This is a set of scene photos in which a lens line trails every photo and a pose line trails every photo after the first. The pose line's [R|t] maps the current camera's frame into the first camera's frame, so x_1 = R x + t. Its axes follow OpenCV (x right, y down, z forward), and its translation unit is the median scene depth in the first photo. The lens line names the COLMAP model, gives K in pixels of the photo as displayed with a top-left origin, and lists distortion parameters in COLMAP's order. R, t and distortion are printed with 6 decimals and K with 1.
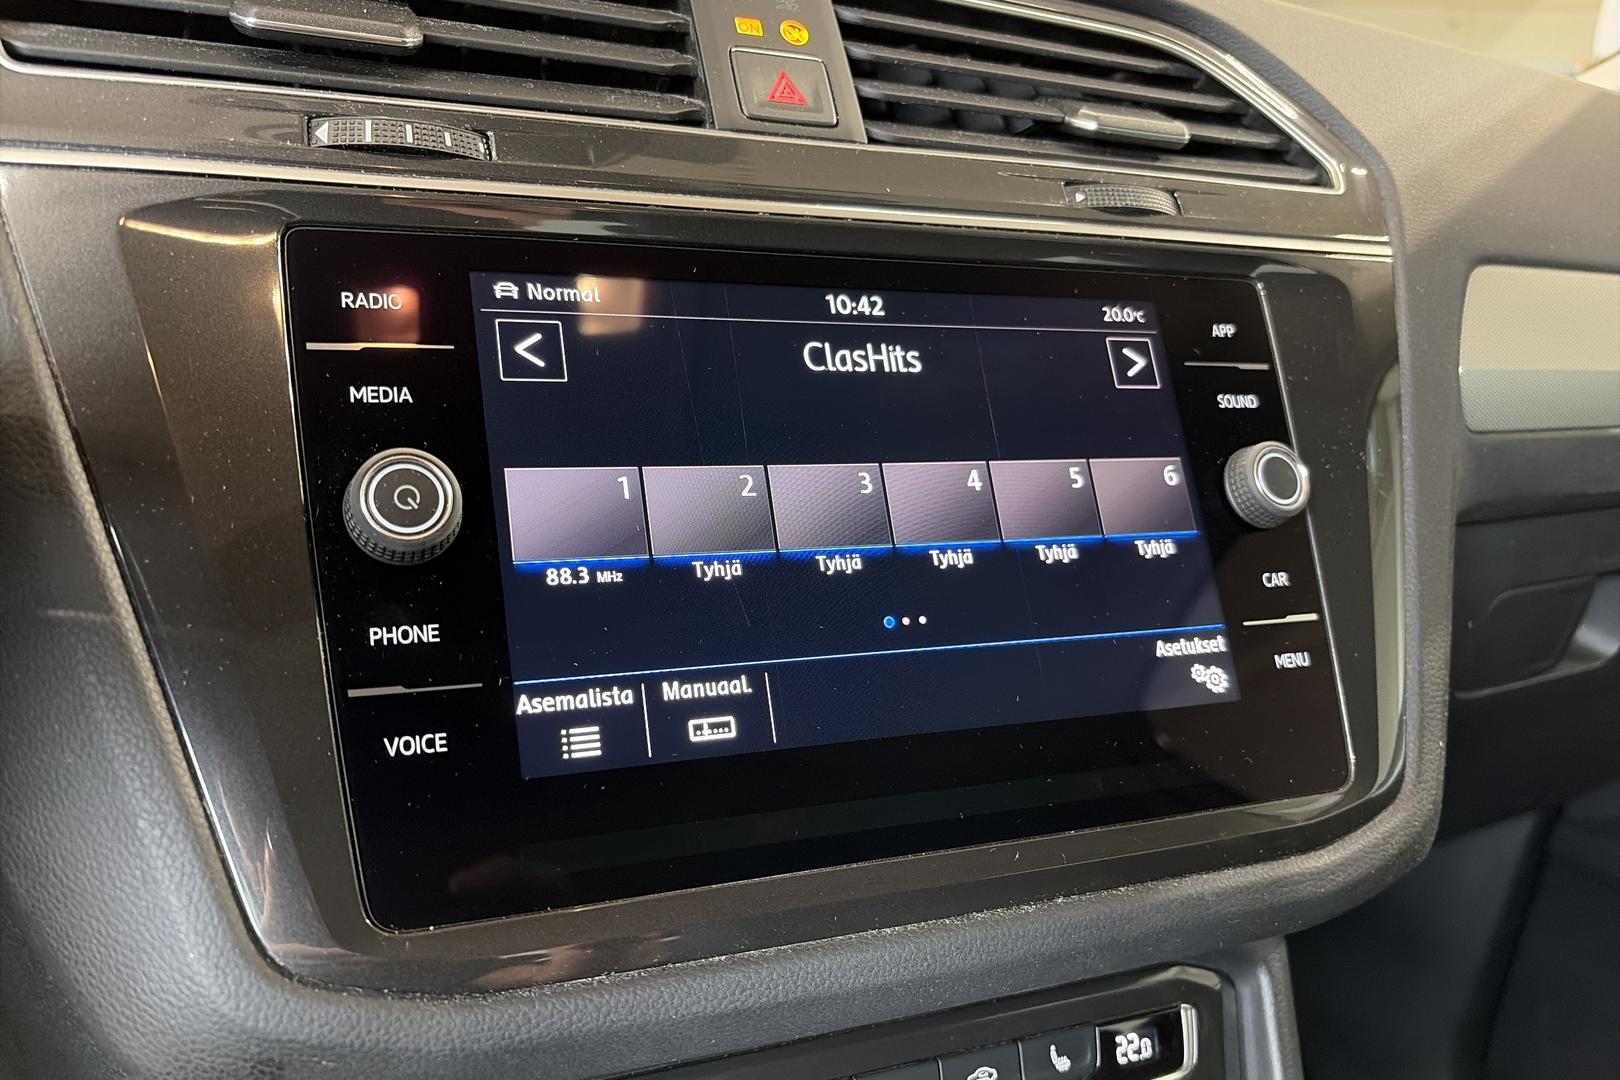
lens RADIAL K [[1210.0, 0, 810.0], [0, 1210.0, 540.0], [0, 0, 1]] dist [-0.041632, -0.003129]
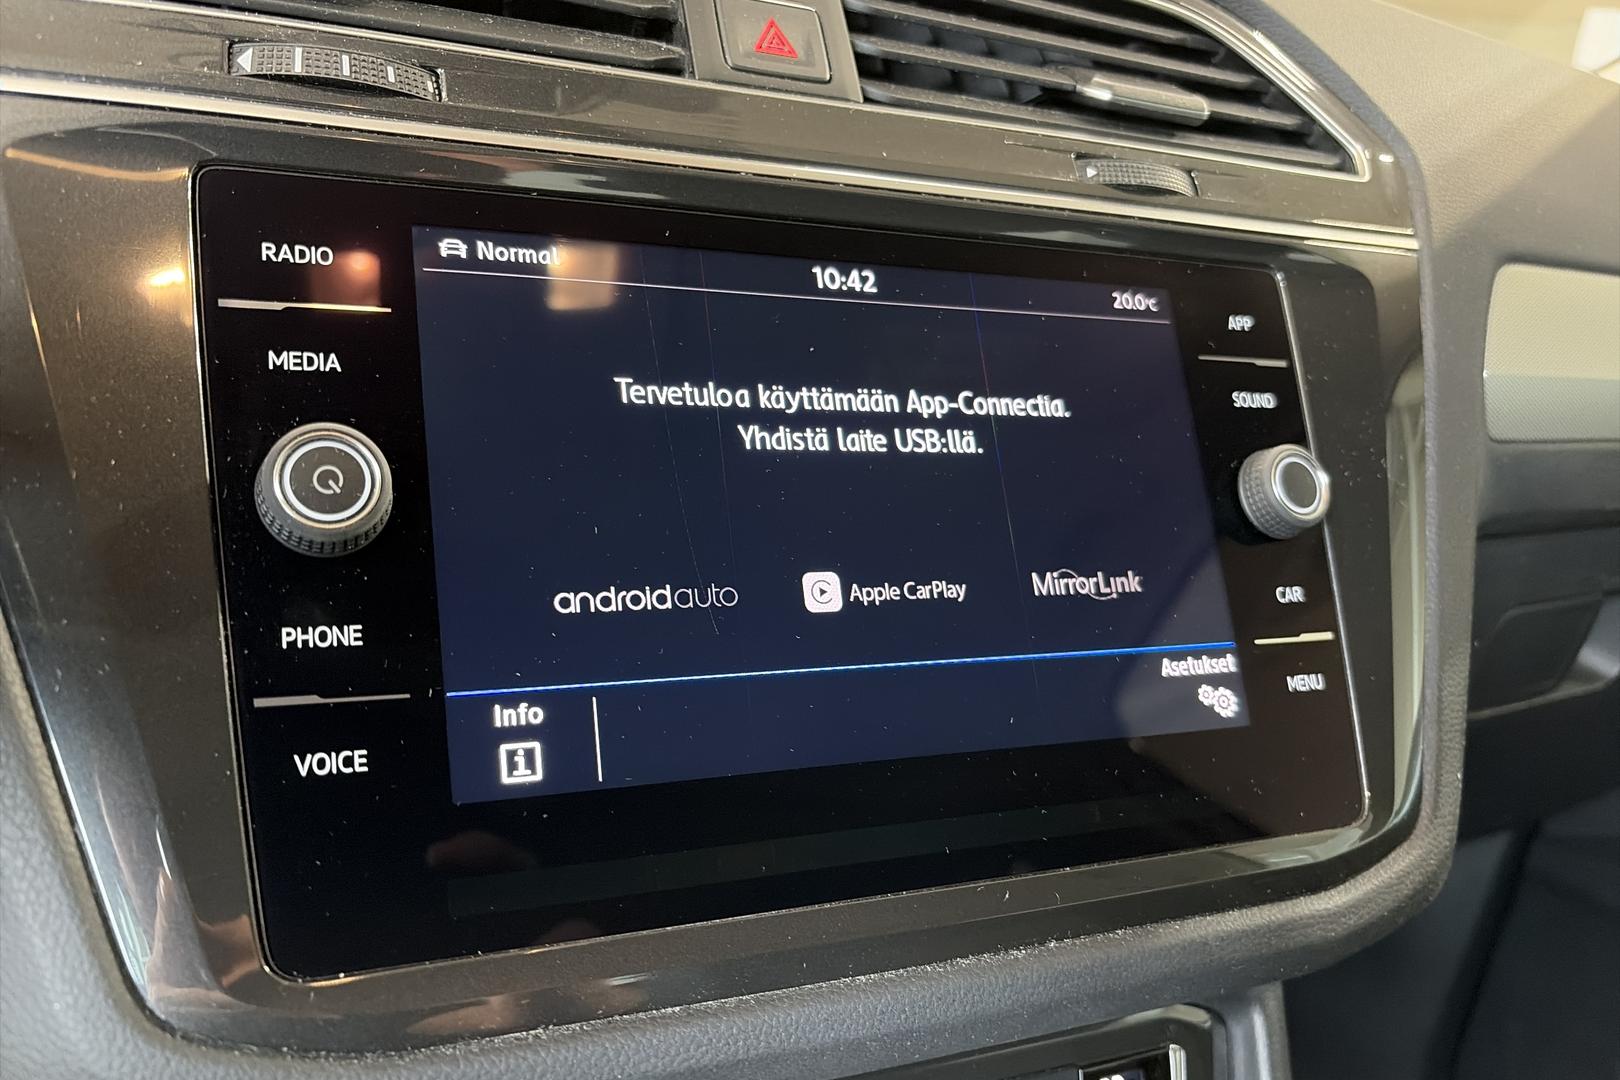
lens RADIAL K [[1194.3, 0, 810.0], [0, 1194.3, 540.0], [0, 0, 1]] dist [-0.037445, 0.001717]
pose [[0.999305, 0.028635, 0.023852, -0.004286], [-0.028905, 0.999521, 0.011046, -0.009312], [-0.023524, -0.011728, 0.999654, 0.109162]]
